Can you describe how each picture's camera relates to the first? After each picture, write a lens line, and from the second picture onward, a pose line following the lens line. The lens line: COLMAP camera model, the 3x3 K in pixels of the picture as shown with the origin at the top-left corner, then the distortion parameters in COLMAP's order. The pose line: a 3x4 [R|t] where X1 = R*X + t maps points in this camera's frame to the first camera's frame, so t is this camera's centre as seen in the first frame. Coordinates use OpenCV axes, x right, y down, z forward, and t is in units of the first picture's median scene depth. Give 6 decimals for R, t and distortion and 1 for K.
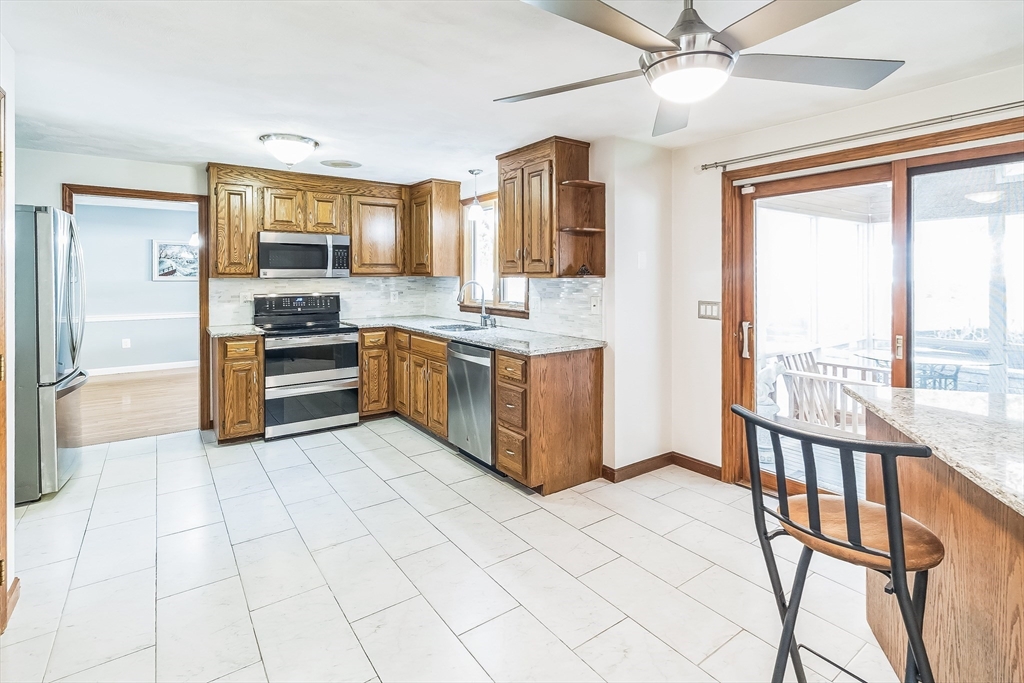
lens RADIAL K [[489.1, 0, 514.3], [0, 489.1, 276.8], [0, 0, 1]] dist [-0.000243, -0.000024]
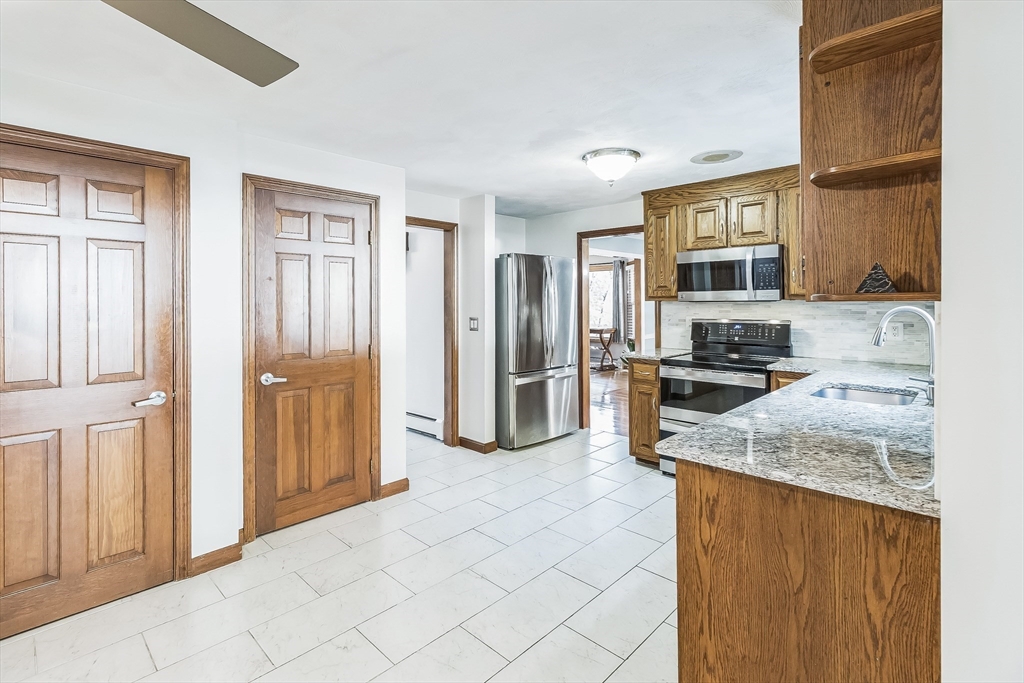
lens RADIAL K [[485.4, 0, 512.6], [0, 485.4, 299.9], [0, 0, 1]] dist [-0.000177, -0.000114]
pose [[0.177889, -0.001861, -0.984049, 0.346204], [0.005367, 0.999985, -0.000922, -0.001457], [0.984036, -0.005117, 0.177896, 0.517307]]
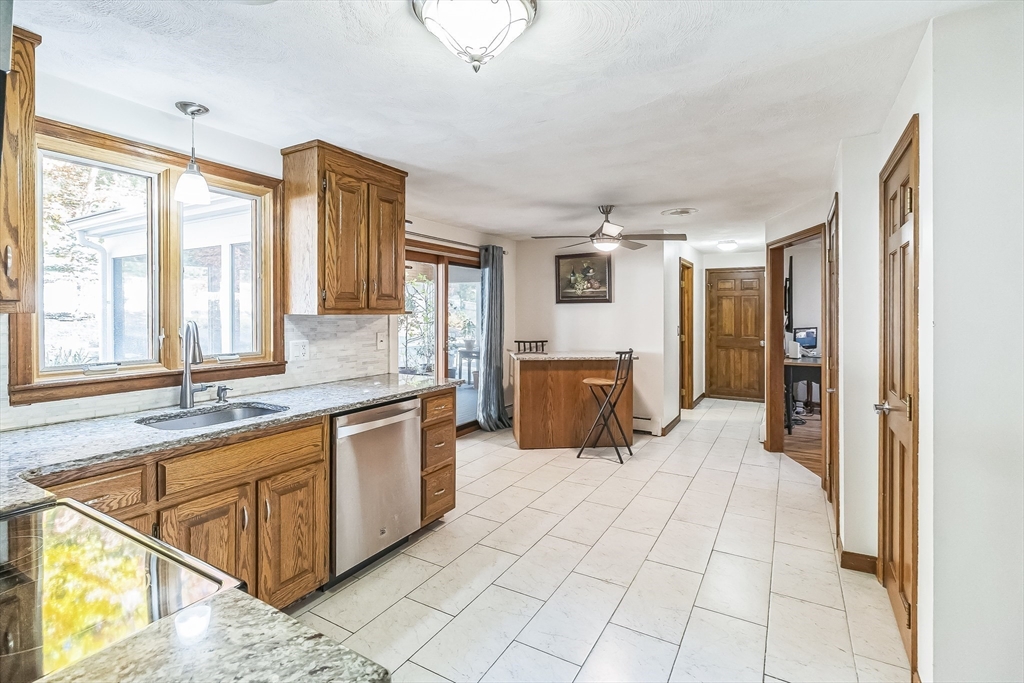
lens RADIAL K [[484.3, 0, 513.8], [0, 484.3, 311.8], [0, 0, 1]] dist [0.000350, 0.000032]
pose [[-0.406072, -0.001083, 0.913840, -0.694271], [0.000012, 0.999999, 0.001190, -0.002755], [-0.913841, 0.000494, -0.406072, 0.913705]]
